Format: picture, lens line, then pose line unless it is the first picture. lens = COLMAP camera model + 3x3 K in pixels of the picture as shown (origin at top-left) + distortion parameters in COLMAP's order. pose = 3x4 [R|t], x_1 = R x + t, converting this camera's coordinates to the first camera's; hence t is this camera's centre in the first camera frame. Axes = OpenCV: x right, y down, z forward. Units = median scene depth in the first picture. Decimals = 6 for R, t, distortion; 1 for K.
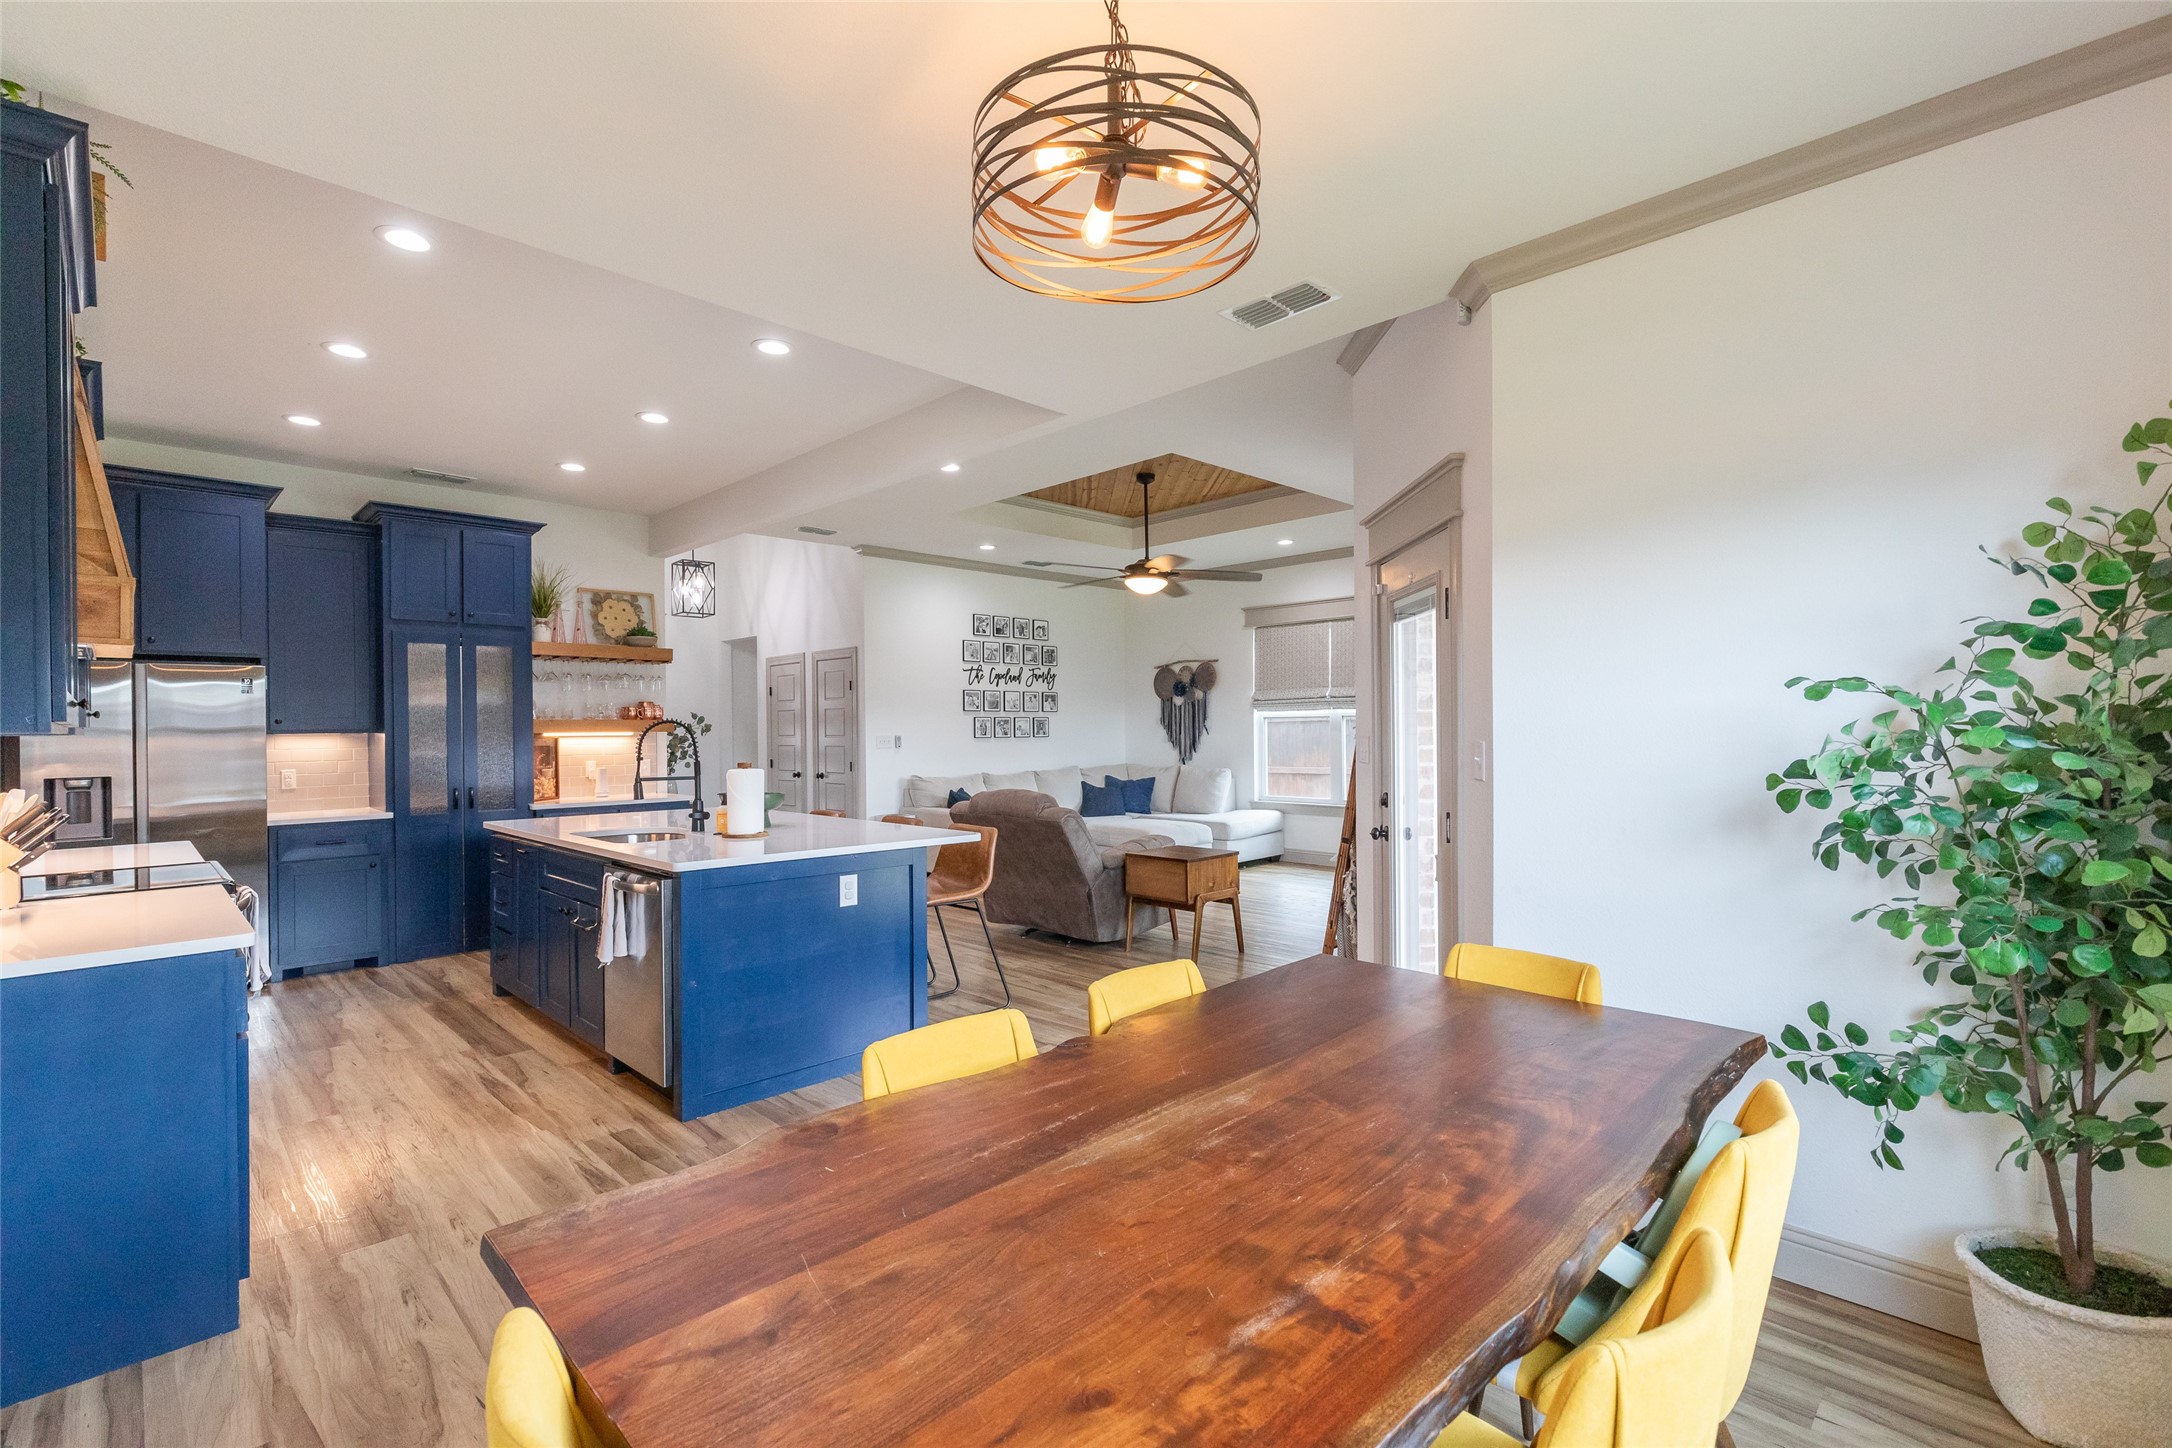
lens RADIAL K [[989.3, 0, 1093.7], [0, 989.3, 724.5], [0, 0, 1]] dist [0.008769, -0.001981]
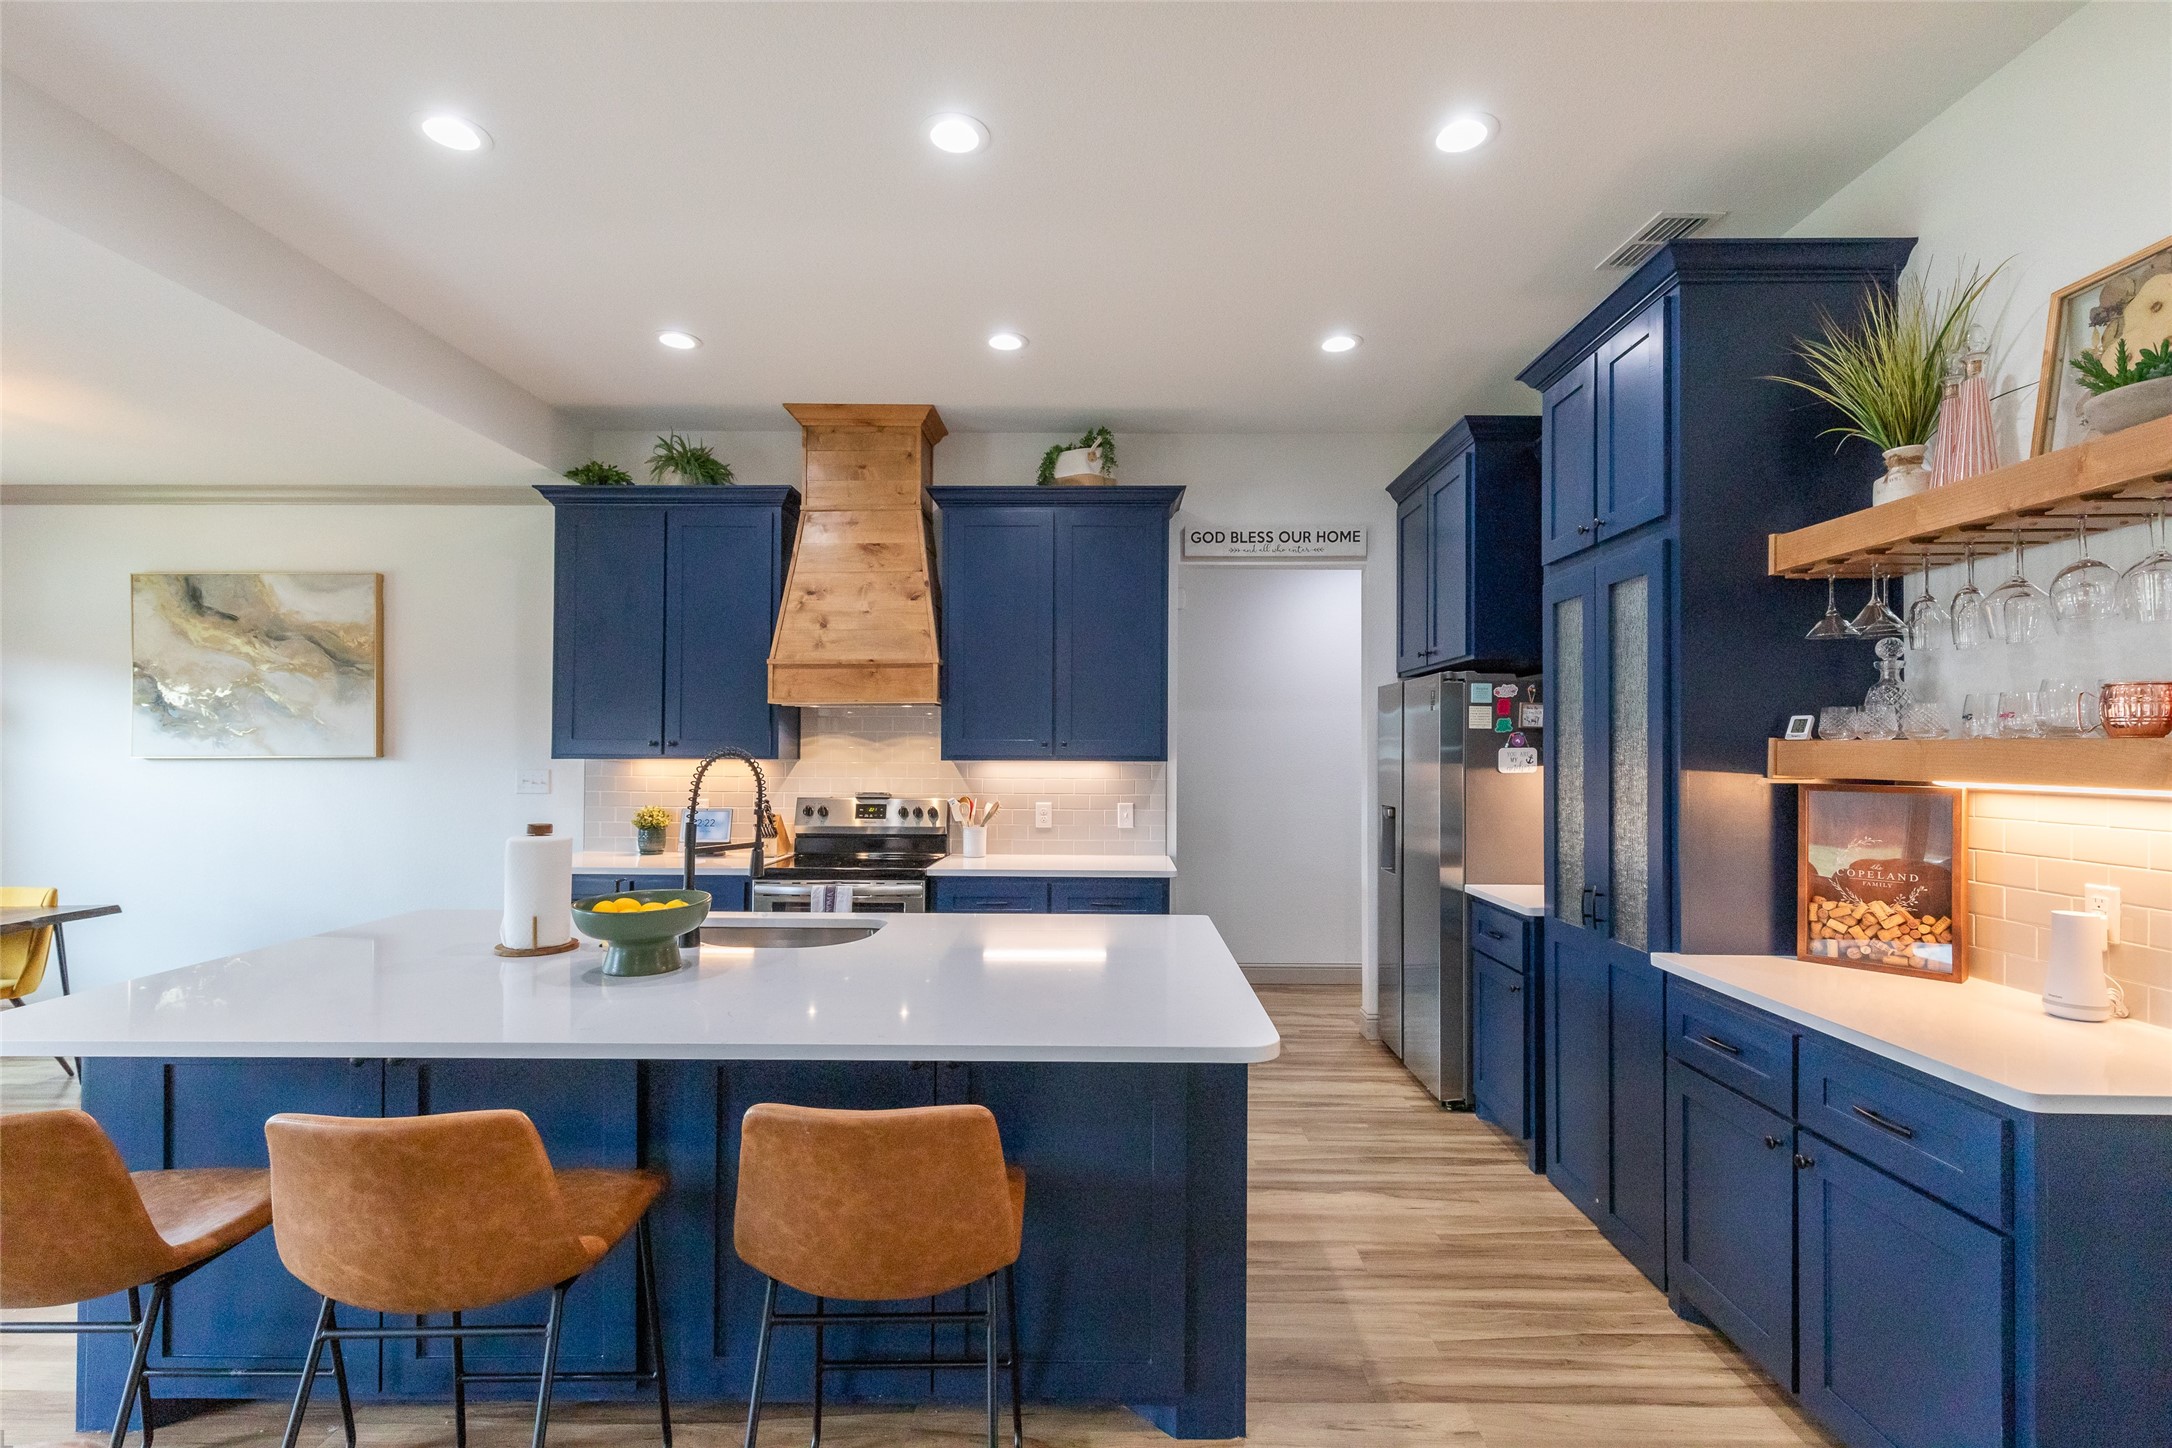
lens RADIAL K [[989.3, 0, 1088.3], [0, 989.3, 740.2], [0, 0, 1]] dist [0.008769, -0.001981]
pose [[-0.713968, -0.000491, -0.700179, -0.098508], [0.005401, 0.999966, -0.006209, -0.003525], [0.700158, -0.008215, -0.713941, 0.962136]]
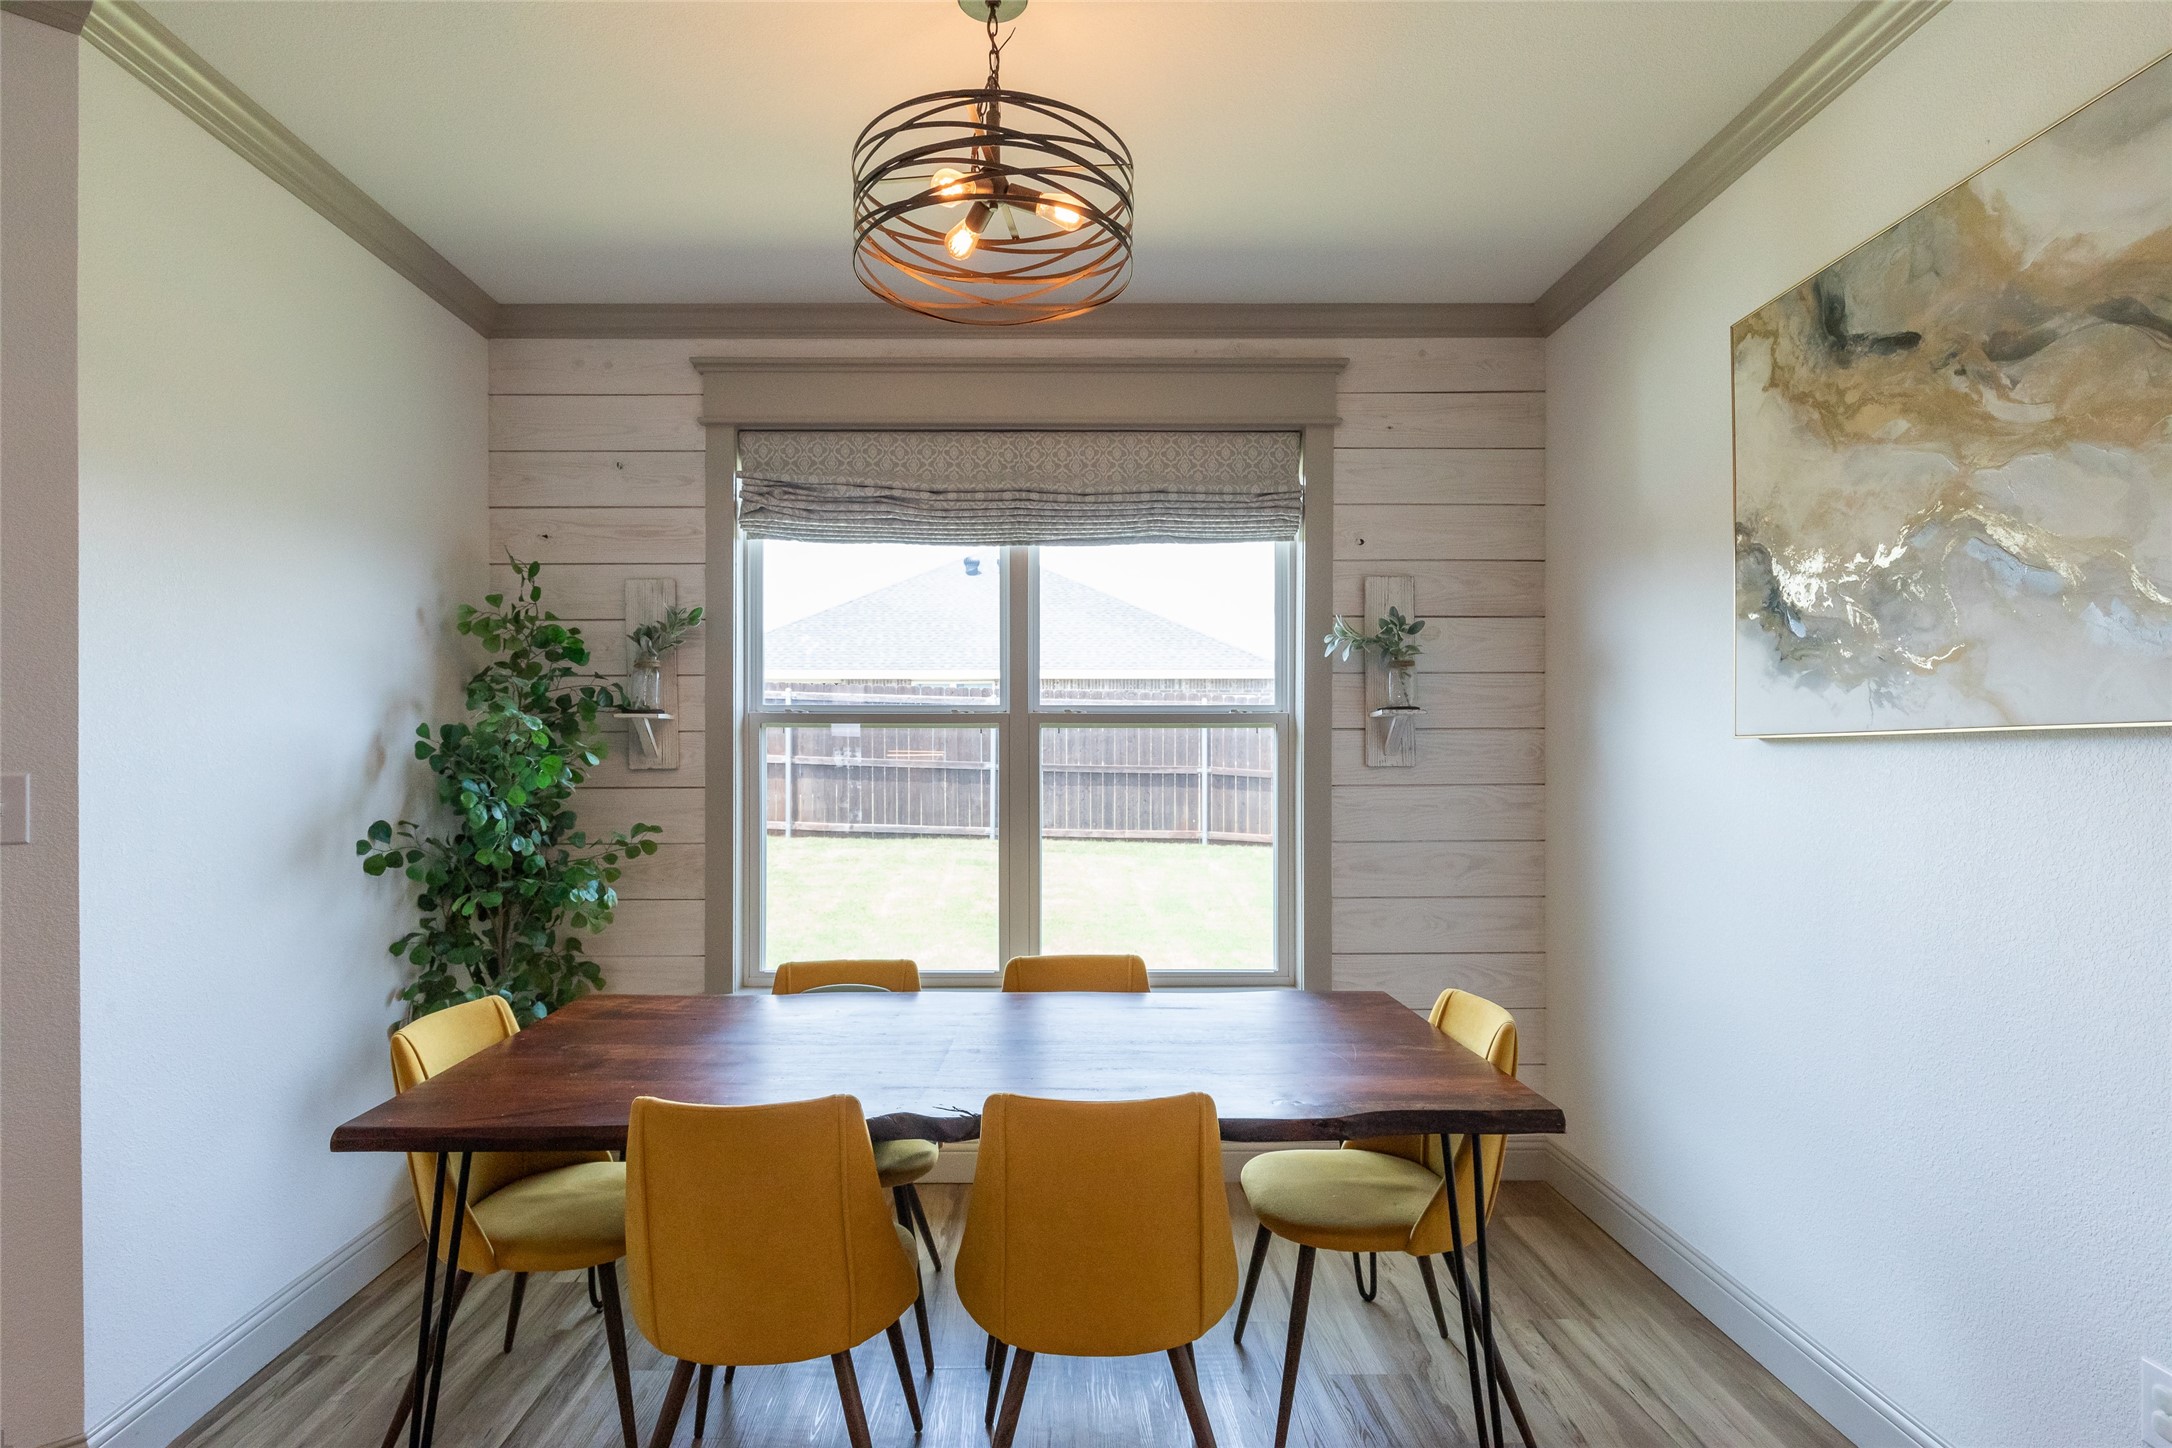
lens RADIAL K [[1116.3, 0, 1052.0], [0, 1116.3, 754.4], [0, 0, 1]] dist [0.000672, -0.000771]
pose [[-0.717031, 0.008720, 0.696987, -0.193250], [0.007550, 0.999960, -0.004743, 0.005468], [-0.697000, 0.001861, -0.717068, 0.423321]]
